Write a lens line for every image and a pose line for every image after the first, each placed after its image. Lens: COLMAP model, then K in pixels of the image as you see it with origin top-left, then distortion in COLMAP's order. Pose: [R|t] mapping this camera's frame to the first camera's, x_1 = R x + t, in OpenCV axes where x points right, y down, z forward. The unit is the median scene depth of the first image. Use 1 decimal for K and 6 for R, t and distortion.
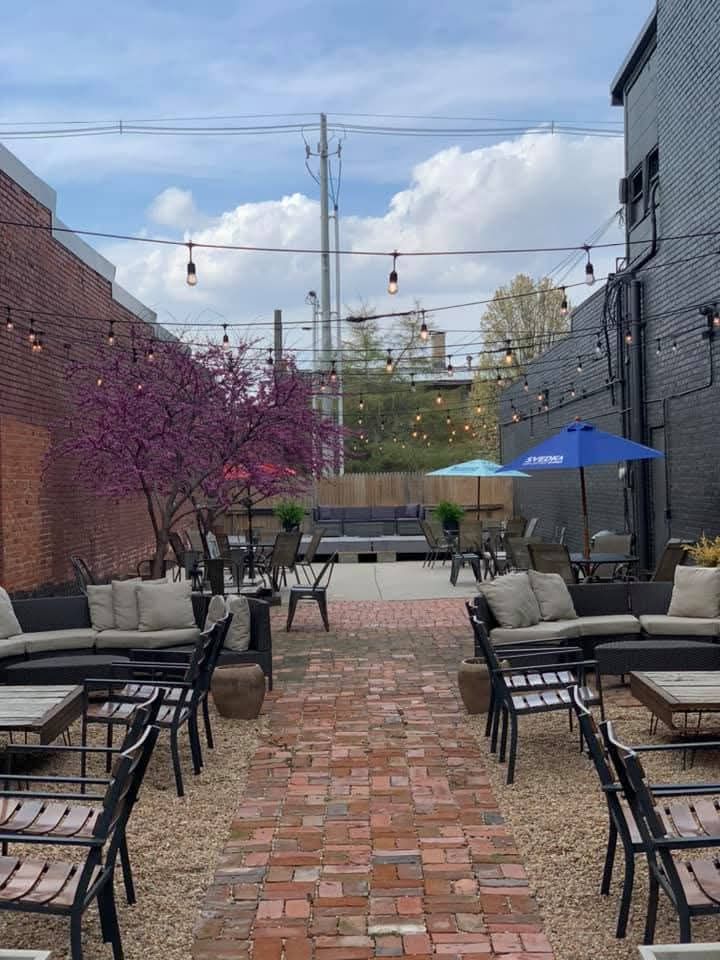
lens RADIAL K [[723.0, 0, 360.0], [0, 723.0, 480.0], [0, 0, 1]] dist [-0.003286, -0.000410]
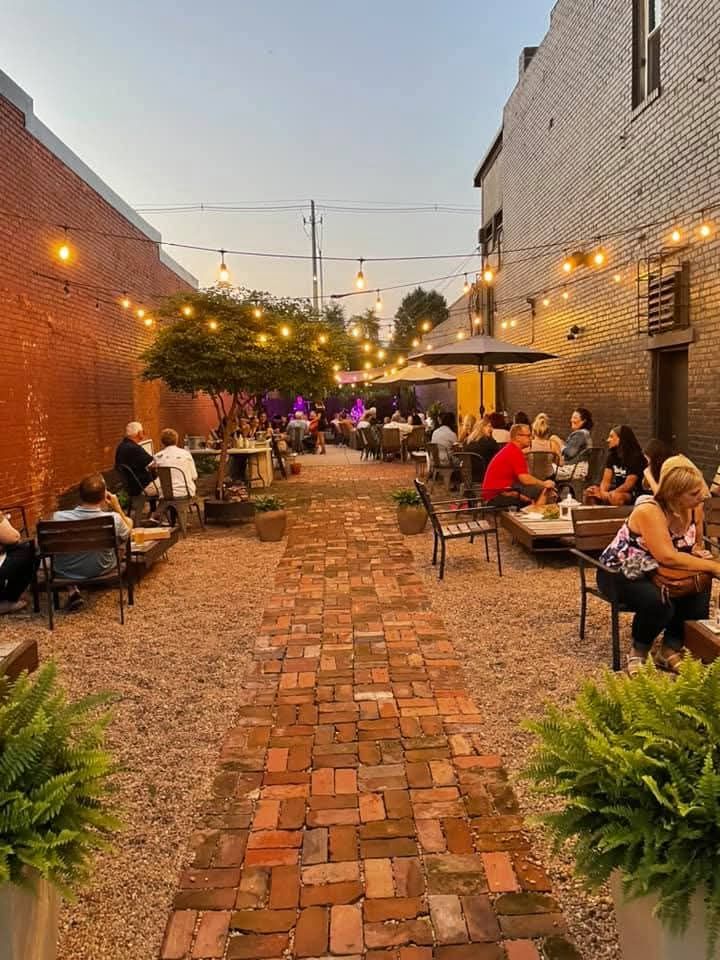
lens RADIAL K [[723.0, 0, 360.0], [0, 723.0, 480.0], [0, 0, 1]] dist [-0.003286, -0.000410]
pose [[0.999902, -0.013867, 0.001828, 0.042469], [0.013499, 0.990974, 0.133375, -0.034742], [-0.003661, -0.133338, 0.991064, -0.673326]]
